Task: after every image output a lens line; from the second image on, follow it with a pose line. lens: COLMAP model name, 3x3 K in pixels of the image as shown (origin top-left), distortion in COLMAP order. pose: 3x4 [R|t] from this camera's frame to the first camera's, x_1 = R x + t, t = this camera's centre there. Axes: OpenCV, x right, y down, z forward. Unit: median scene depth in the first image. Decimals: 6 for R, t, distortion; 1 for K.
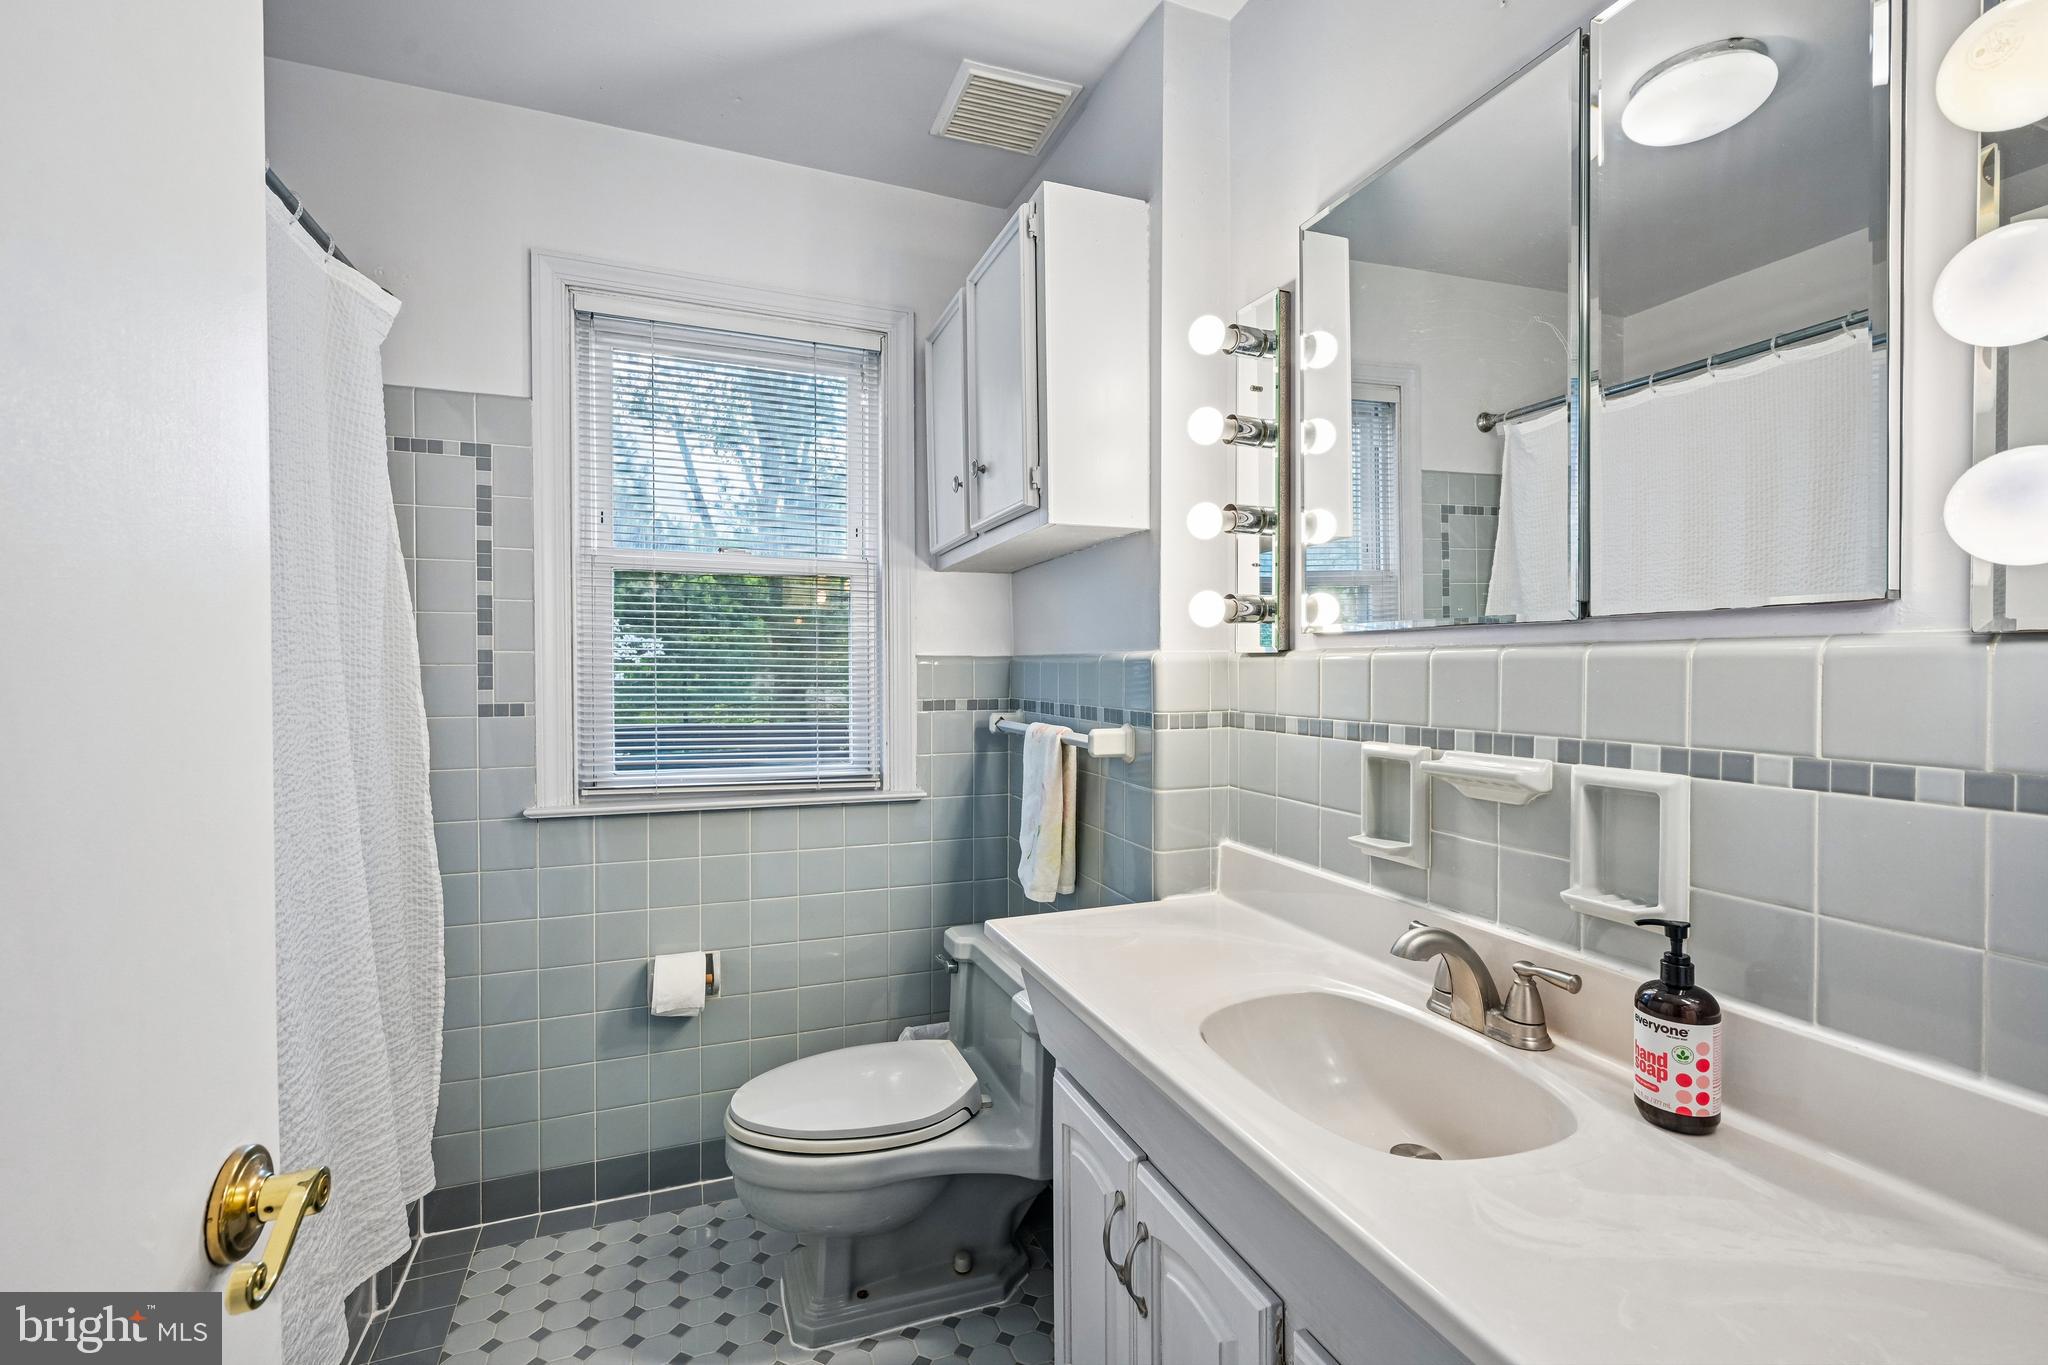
lens RADIAL K [[895.1, 0, 1029.9], [0, 895.1, 674.2], [0, 0, 1]] dist [-0.000750, 0.000372]
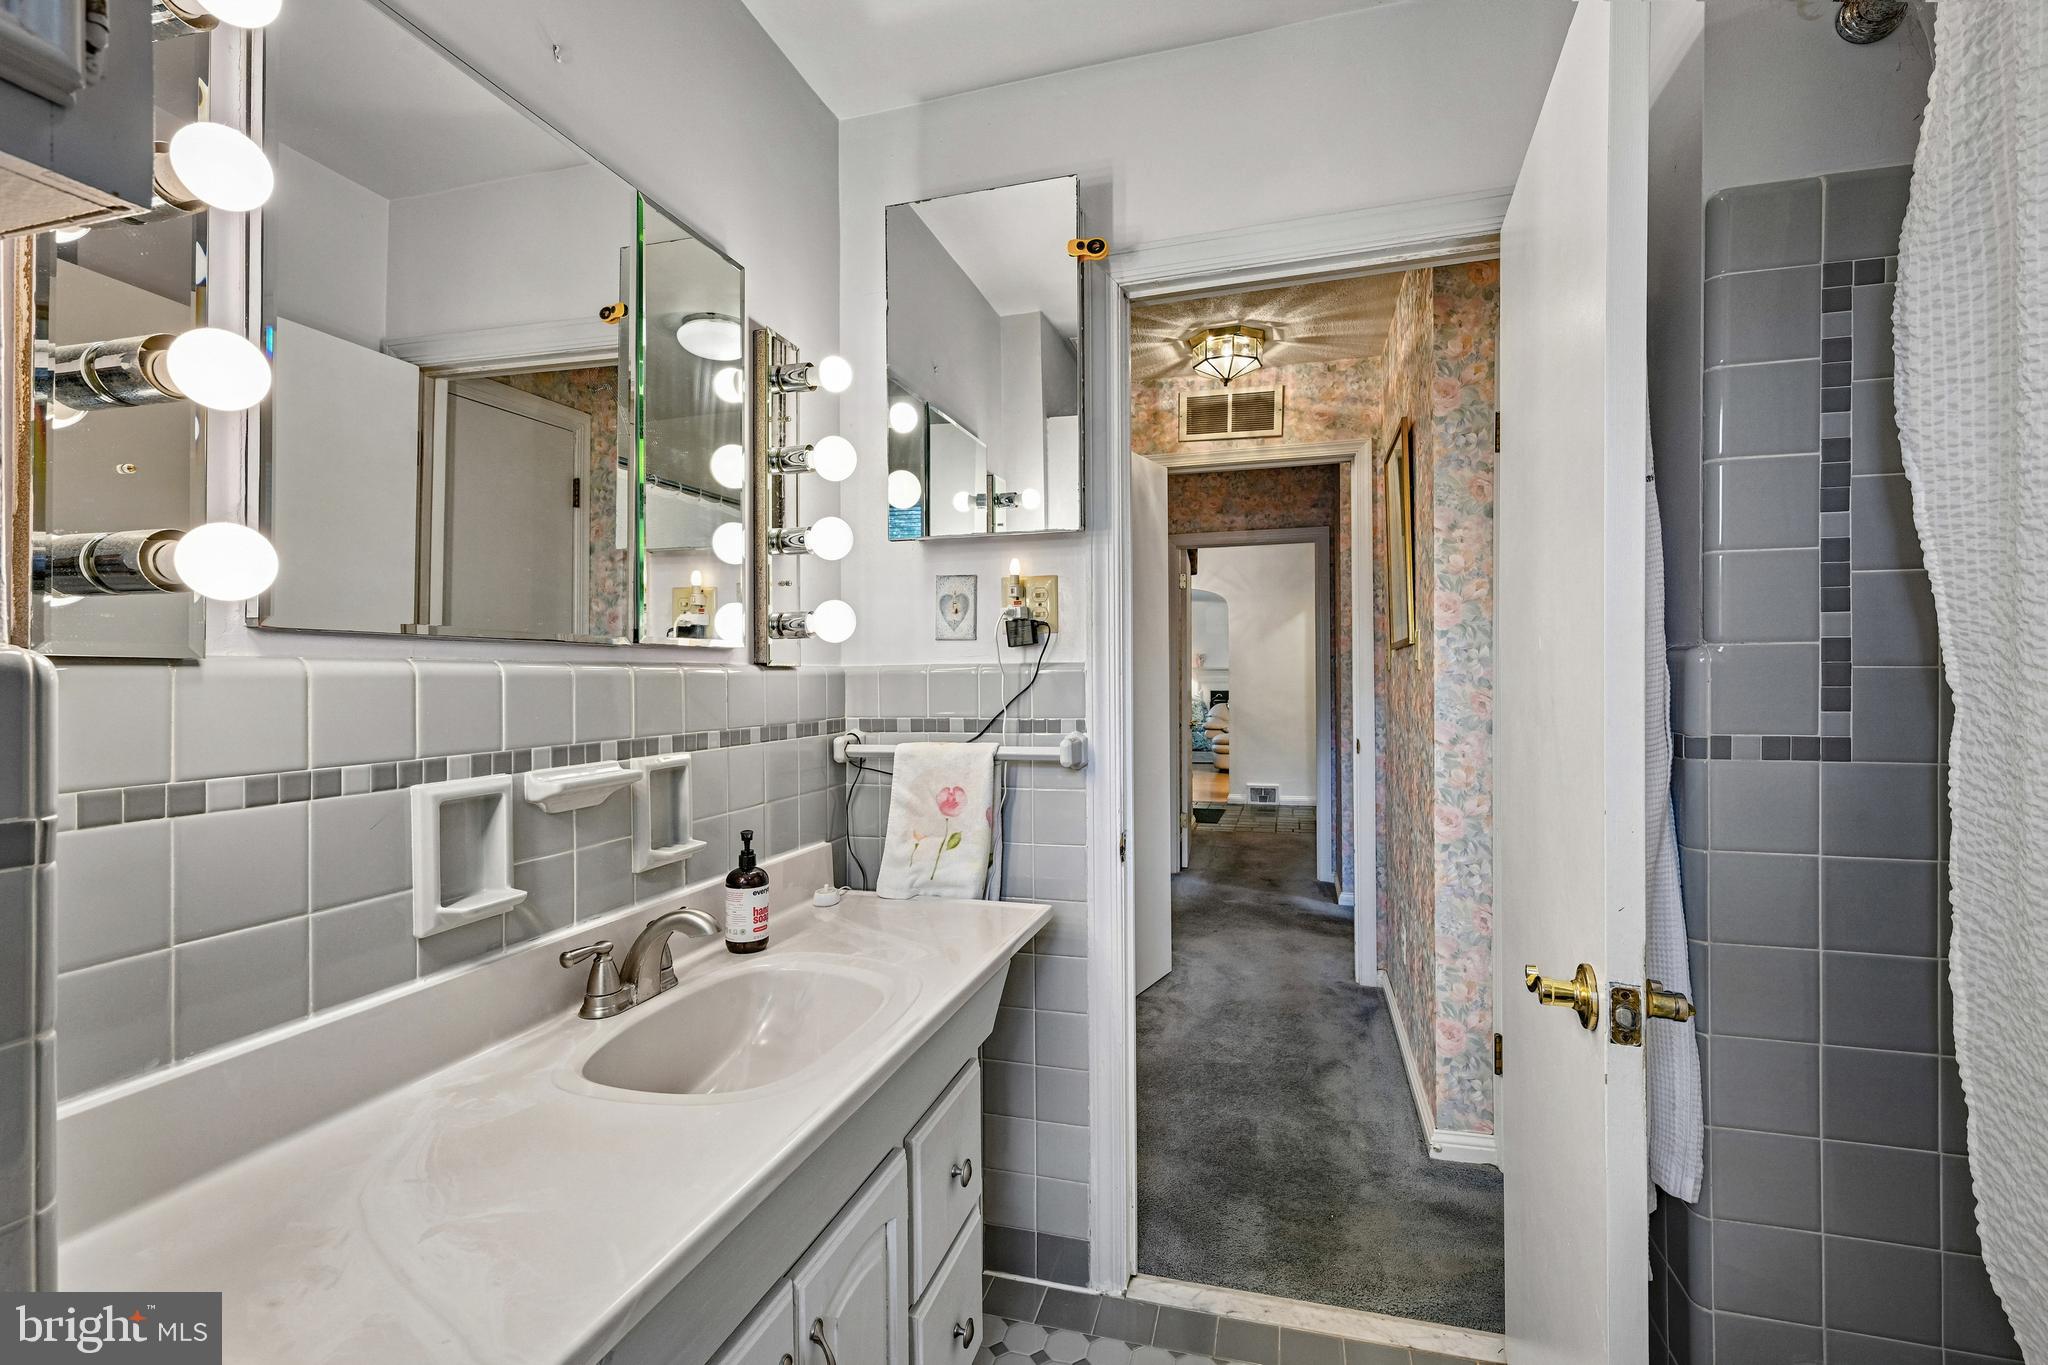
lens RADIAL K [[895.1, 0, 1032.4], [0, 895.1, 677.8], [0, 0, 1]] dist [-0.000750, 0.000372]
pose [[-0.787405, 0.013619, 0.616285, -0.555572], [0.021422, 0.999757, 0.005277, -0.007507], [-0.616064, 0.017358, -0.787505, 1.474200]]
